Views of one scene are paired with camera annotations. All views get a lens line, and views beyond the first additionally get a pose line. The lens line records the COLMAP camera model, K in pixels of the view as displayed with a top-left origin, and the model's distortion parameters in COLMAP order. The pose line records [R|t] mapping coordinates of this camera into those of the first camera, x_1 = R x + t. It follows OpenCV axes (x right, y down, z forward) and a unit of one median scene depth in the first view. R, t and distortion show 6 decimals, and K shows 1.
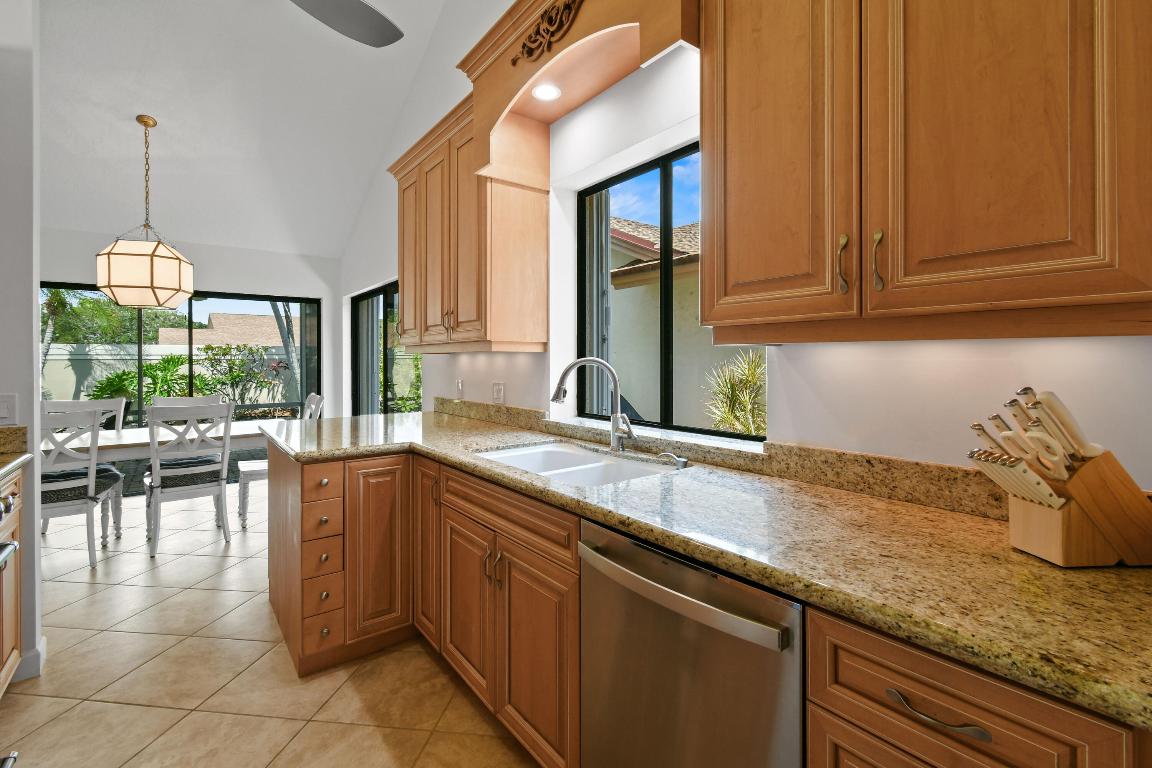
lens RADIAL K [[513.5, 0, 577.1], [0, 513.5, 358.4], [0, 0, 1]] dist [0.007399, -0.003442]
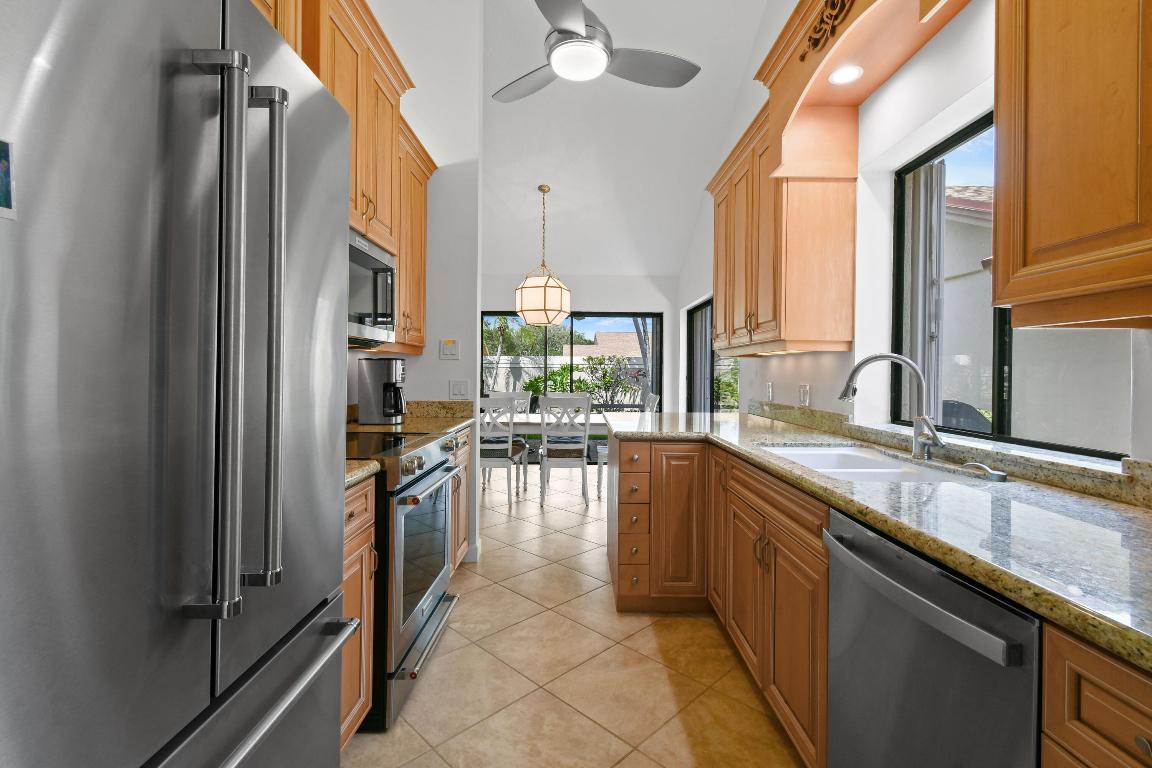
lens RADIAL K [[513.5, 0, 580.5], [0, 513.5, 370.9], [0, 0, 1]] dist [0.007399, -0.003442]
pose [[0.797524, 0.011998, -0.603167, 0.125888], [-0.011656, 0.999922, 0.004479, 0.027949], [0.603174, 0.003458, 0.797602, -0.047332]]
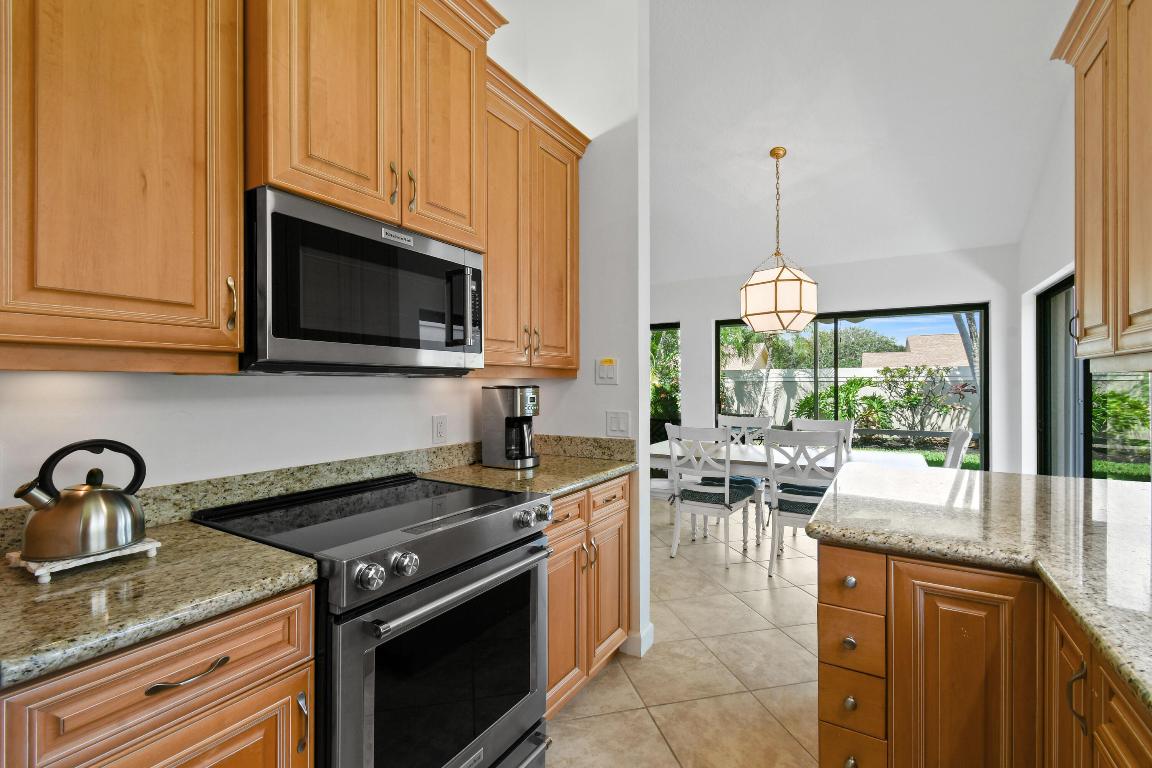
lens RADIAL K [[513.5, 0, 568.5], [0, 513.5, 383.3], [0, 0, 1]] dist [0.007399, -0.003442]
pose [[0.360821, 0.002960, -0.932630, -0.032478], [0.002128, 0.999990, 0.003997, -0.001489], [0.932633, -0.003427, 0.360811, 0.419384]]
